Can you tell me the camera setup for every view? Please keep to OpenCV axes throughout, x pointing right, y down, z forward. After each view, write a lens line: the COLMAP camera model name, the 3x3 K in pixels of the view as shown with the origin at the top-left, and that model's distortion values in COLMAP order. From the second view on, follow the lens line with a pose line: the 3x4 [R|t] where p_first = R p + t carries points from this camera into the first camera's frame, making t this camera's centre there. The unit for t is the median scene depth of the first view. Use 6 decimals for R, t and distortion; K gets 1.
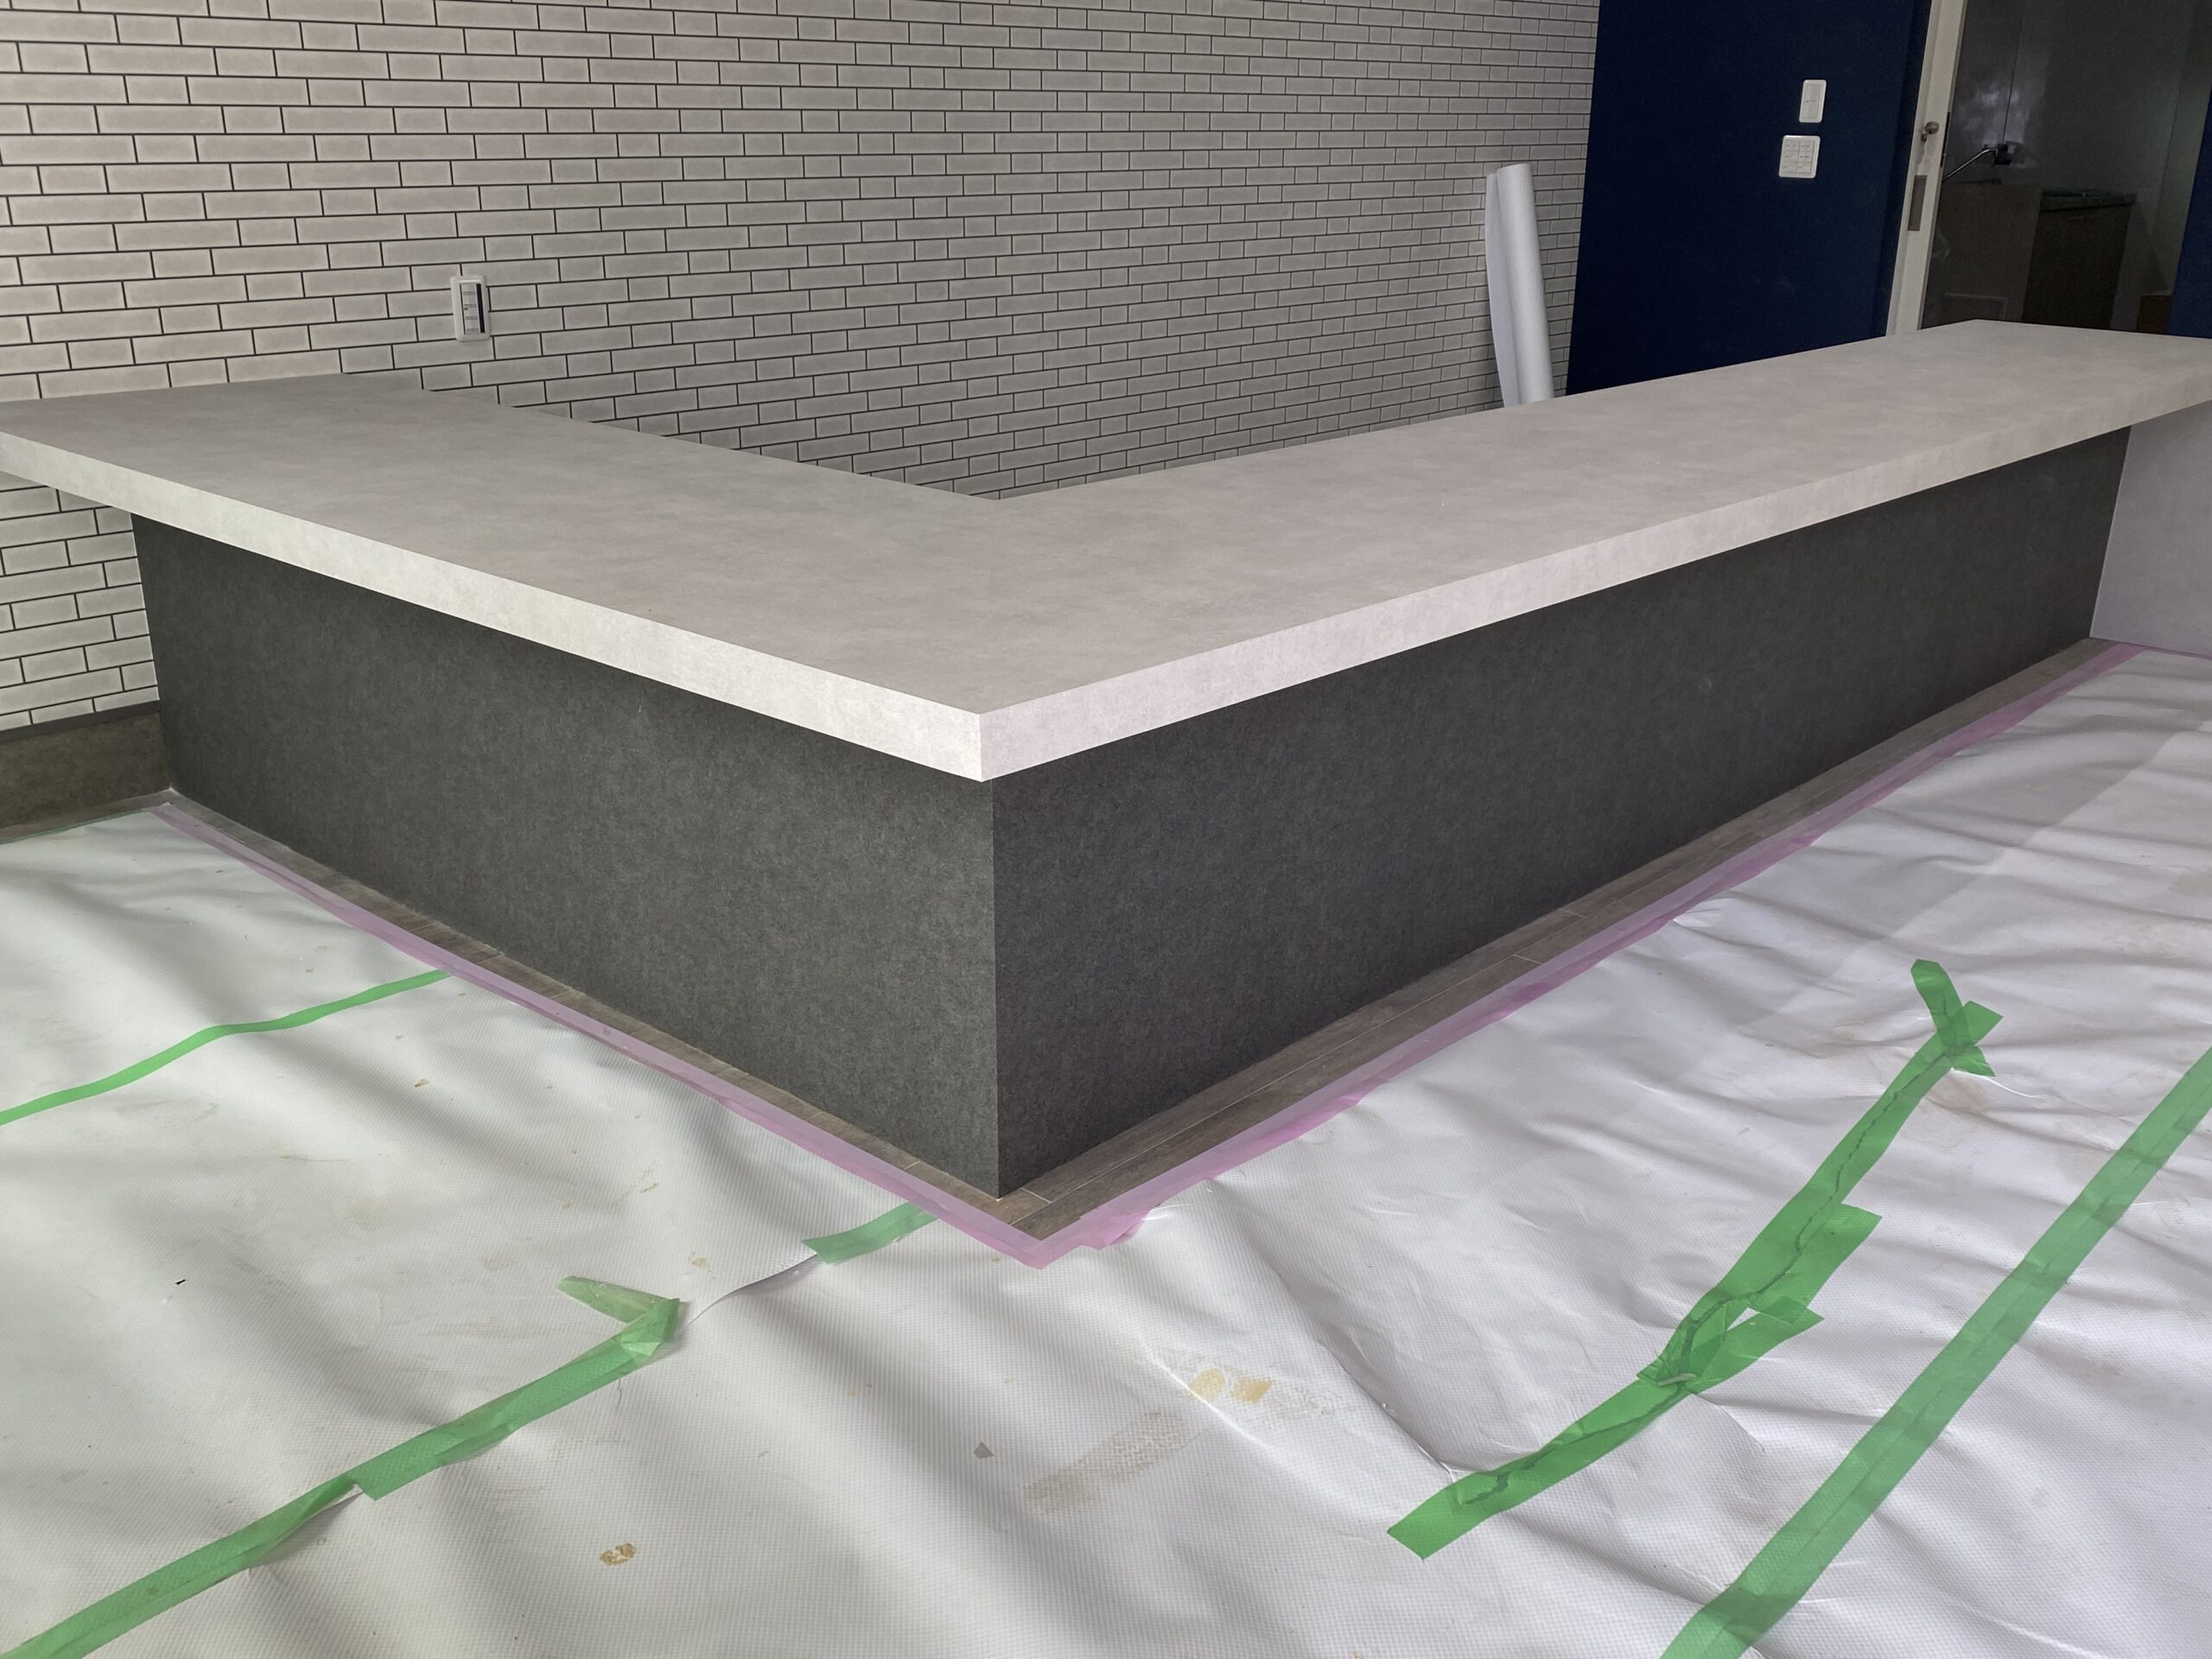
lens RADIAL K [[2032.2, 0, 1098.8], [0, 2032.2, 832.3], [0, 0, 1]] dist [0.090163, -0.156772]
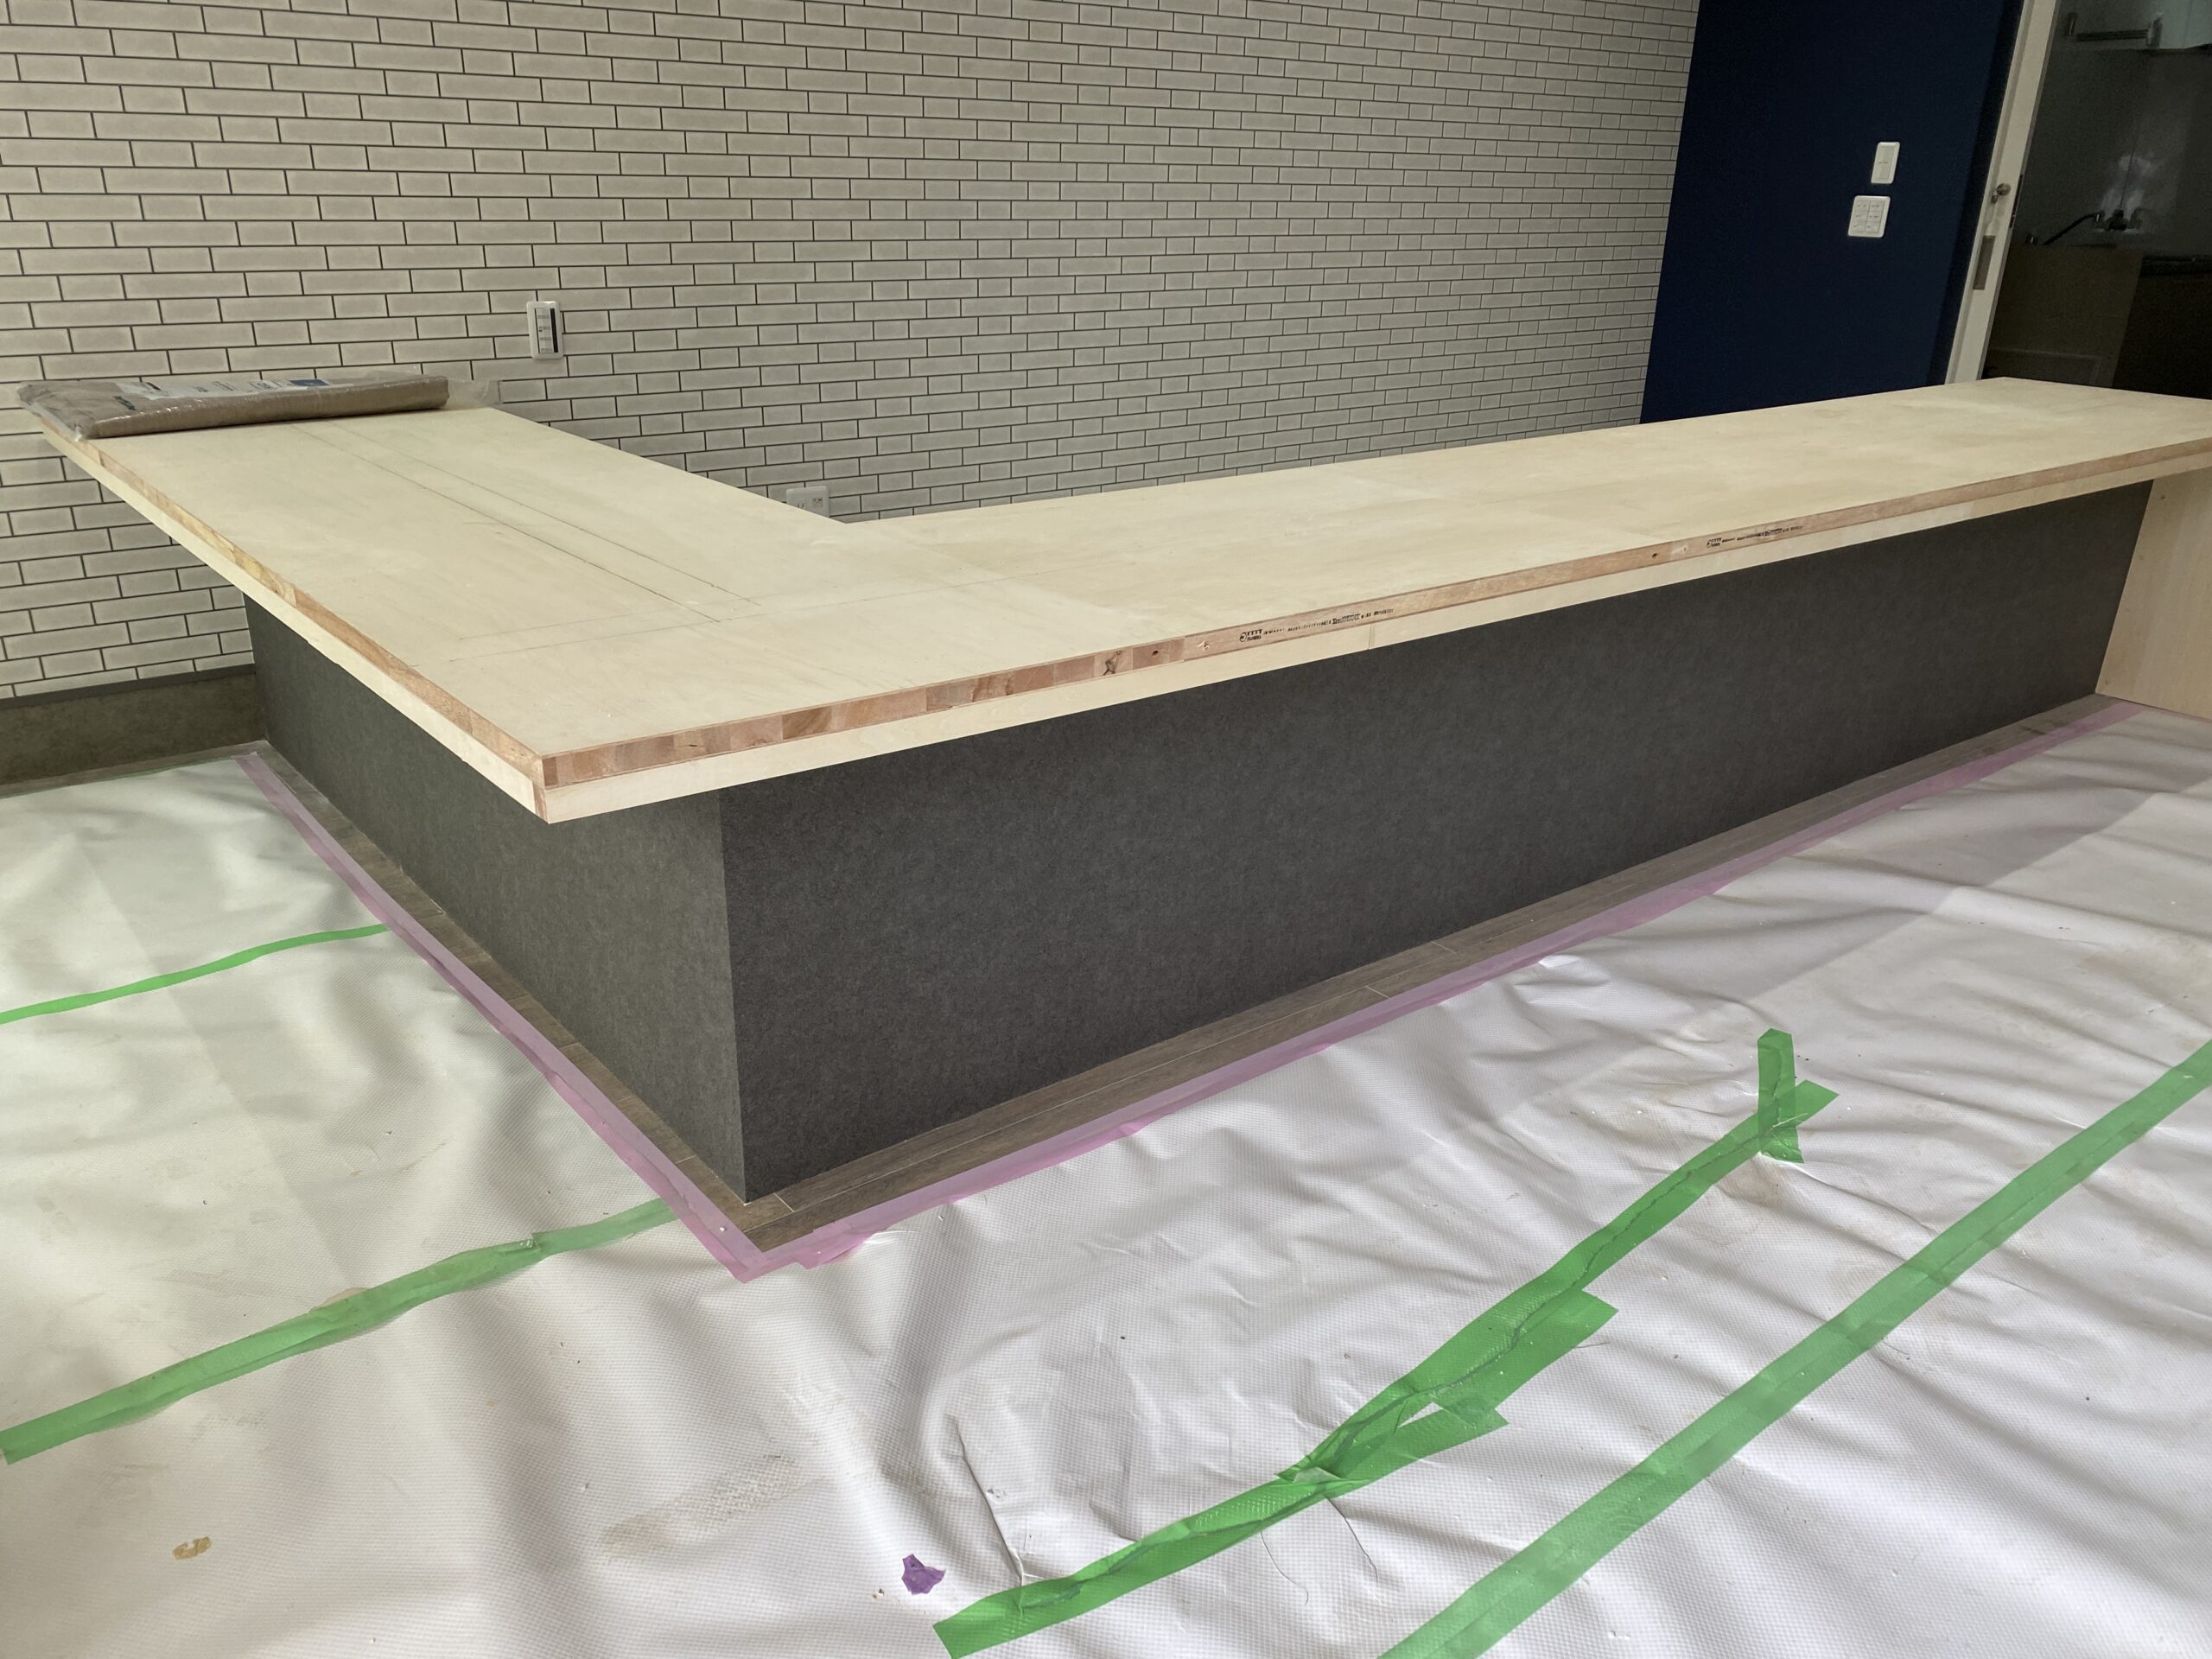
lens RADIAL K [[1687.1, 0, 1070.9], [0, 1687.1, 837.9], [0, 0, 1]] dist [0.056873, -0.073288]
pose [[0.986895, 0.067989, -0.146343, 0.152564], [-0.063165, 0.997303, 0.037361, -0.032187], [0.148489, -0.027628, 0.988528, 0.118512]]
